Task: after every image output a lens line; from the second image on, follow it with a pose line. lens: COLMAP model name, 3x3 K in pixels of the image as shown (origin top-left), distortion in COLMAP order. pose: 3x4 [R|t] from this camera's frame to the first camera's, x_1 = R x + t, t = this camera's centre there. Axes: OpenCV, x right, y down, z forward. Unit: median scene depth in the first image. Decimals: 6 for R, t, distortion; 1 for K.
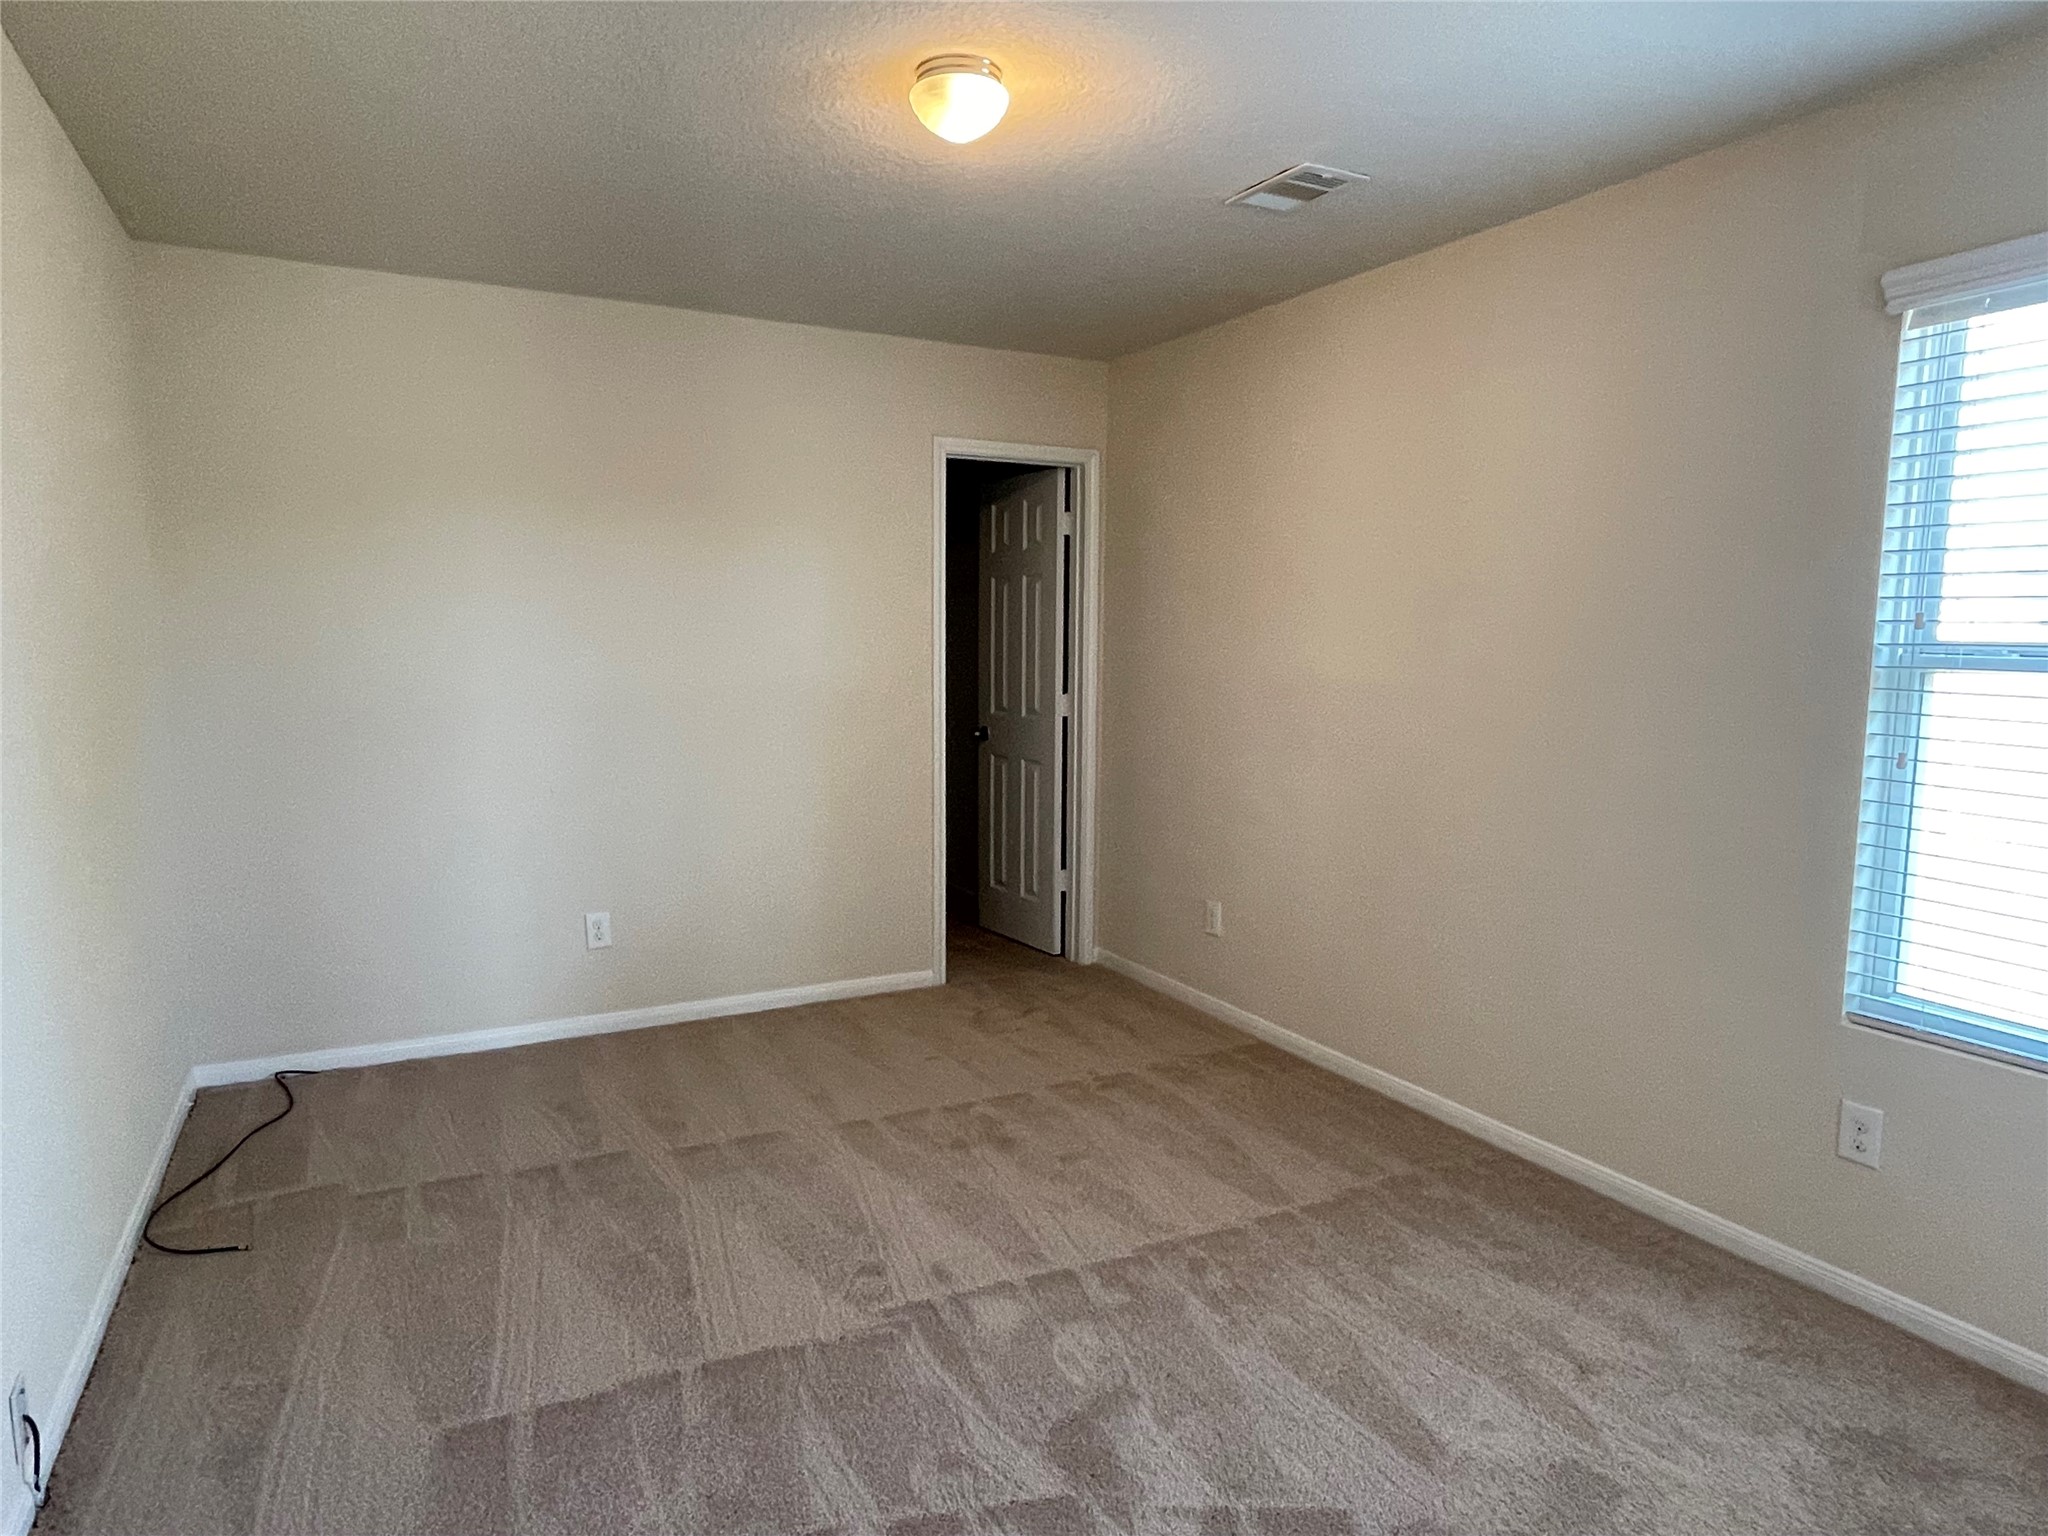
lens RADIAL K [[1212.8, 0, 1014.4], [0, 1212.8, 774.0], [0, 0, 1]] dist [-0.001762, 0.000968]
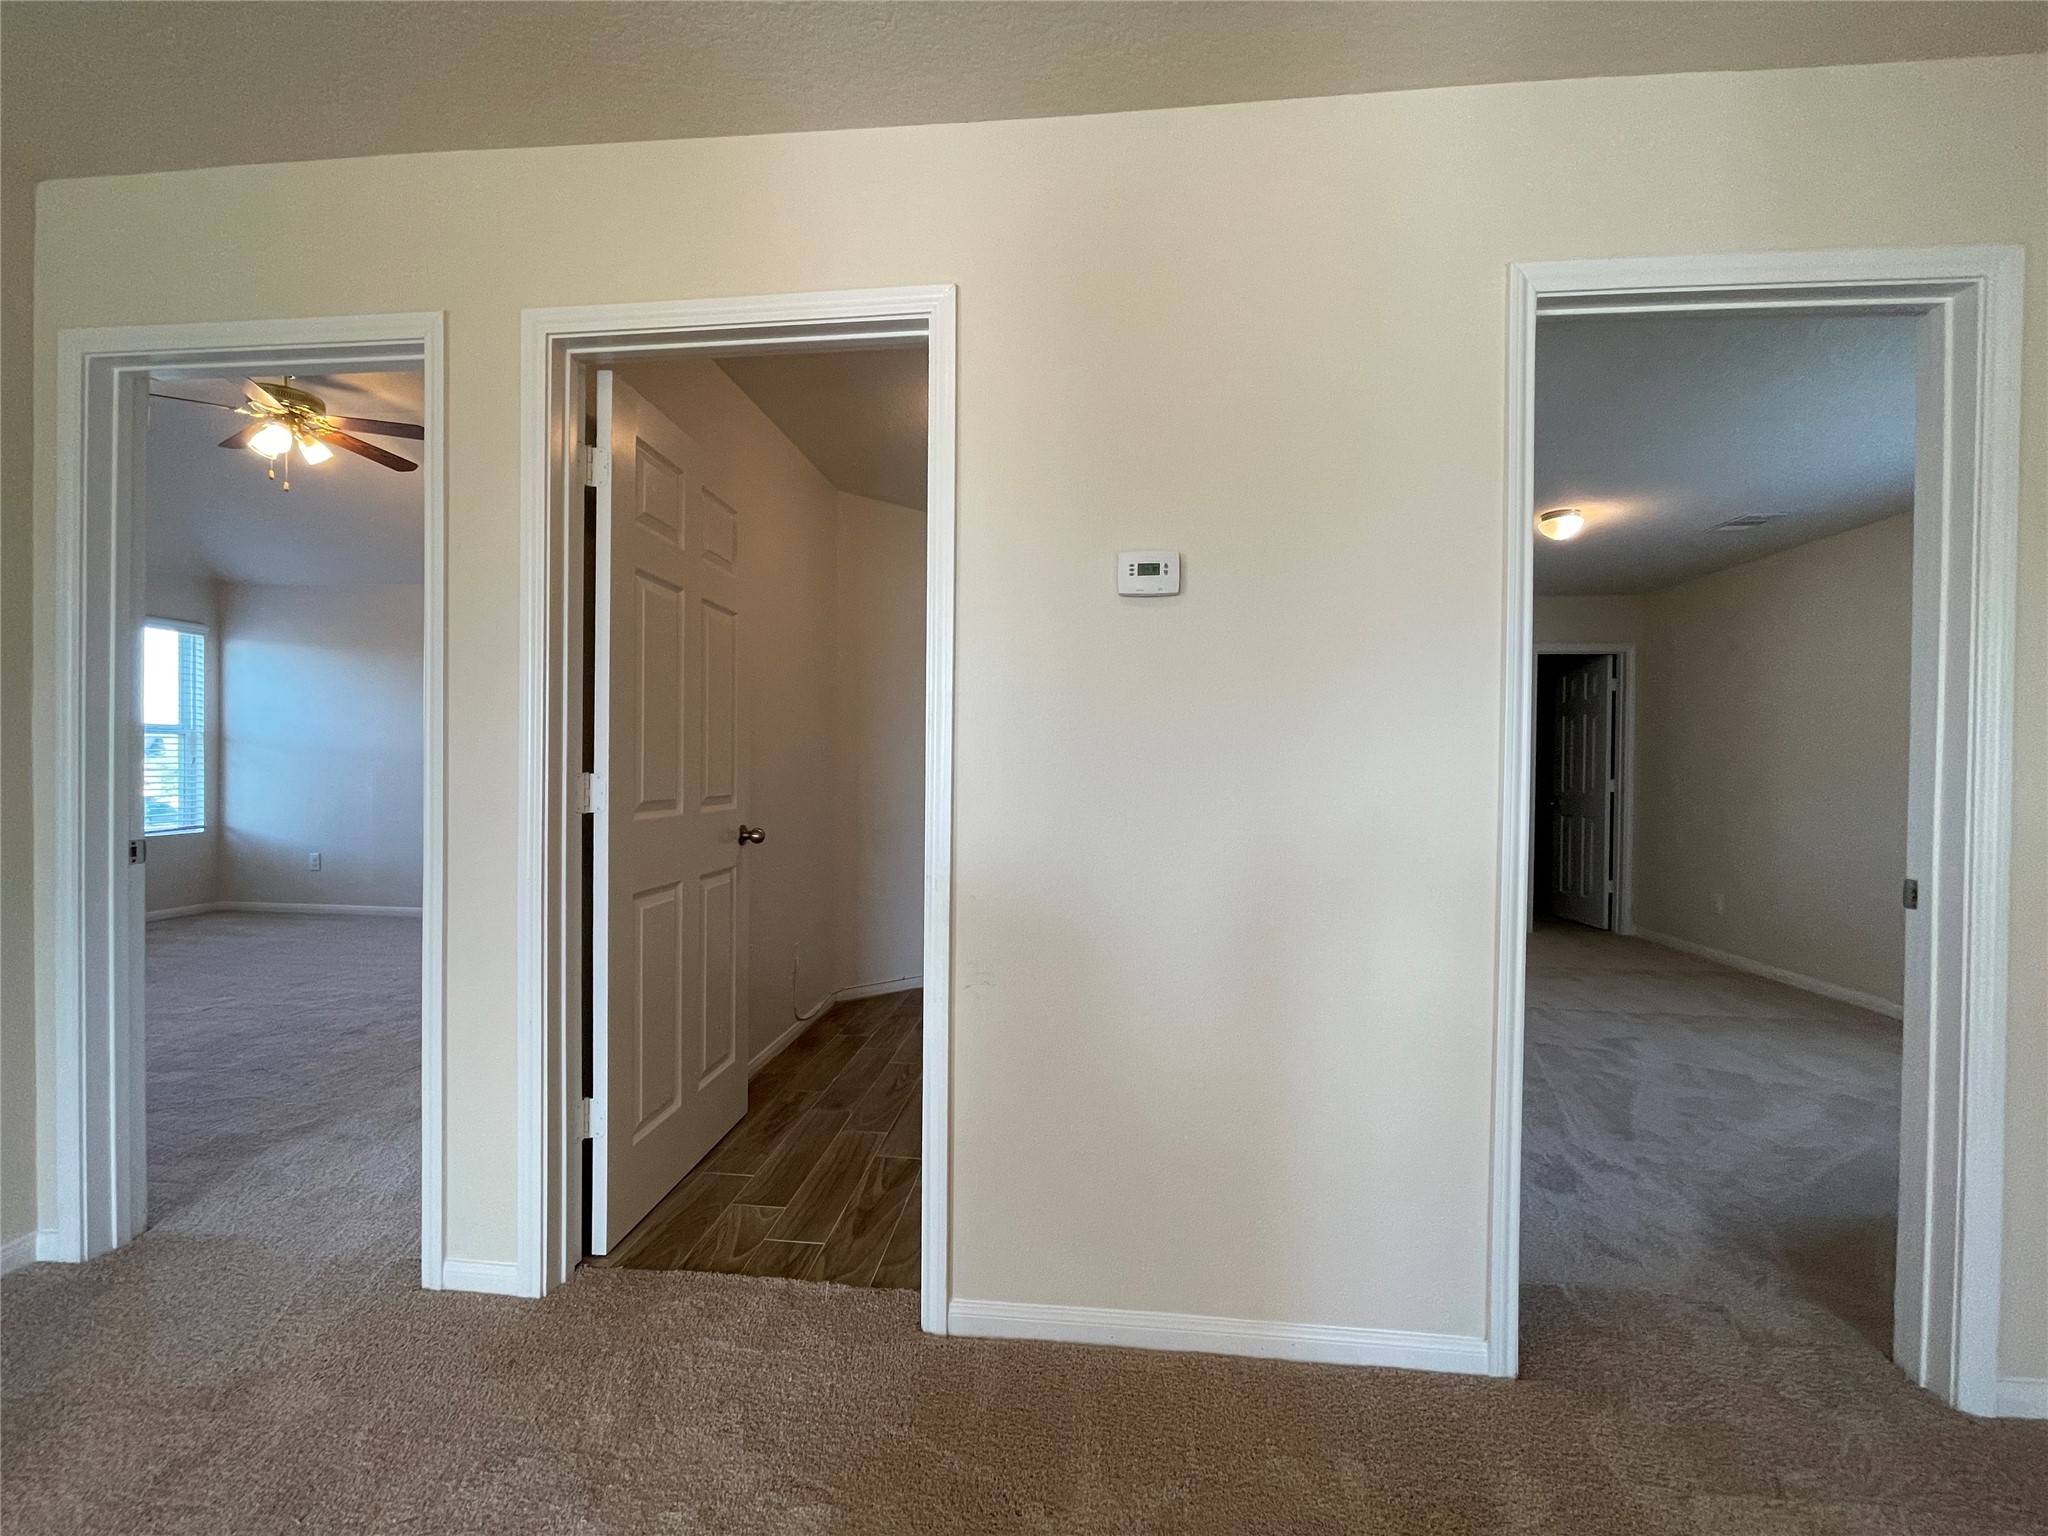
lens RADIAL K [[831.3, 0, 1014.4], [0, 831.3, 770.2], [0, 0, 1]] dist [-0.002149, -0.000221]
pose [[0.834807, 0.008210, -0.550482, -0.019470], [-0.072418, 0.992838, -0.095015, 0.099578], [0.545760, 0.119184, 0.829422, -0.484631]]
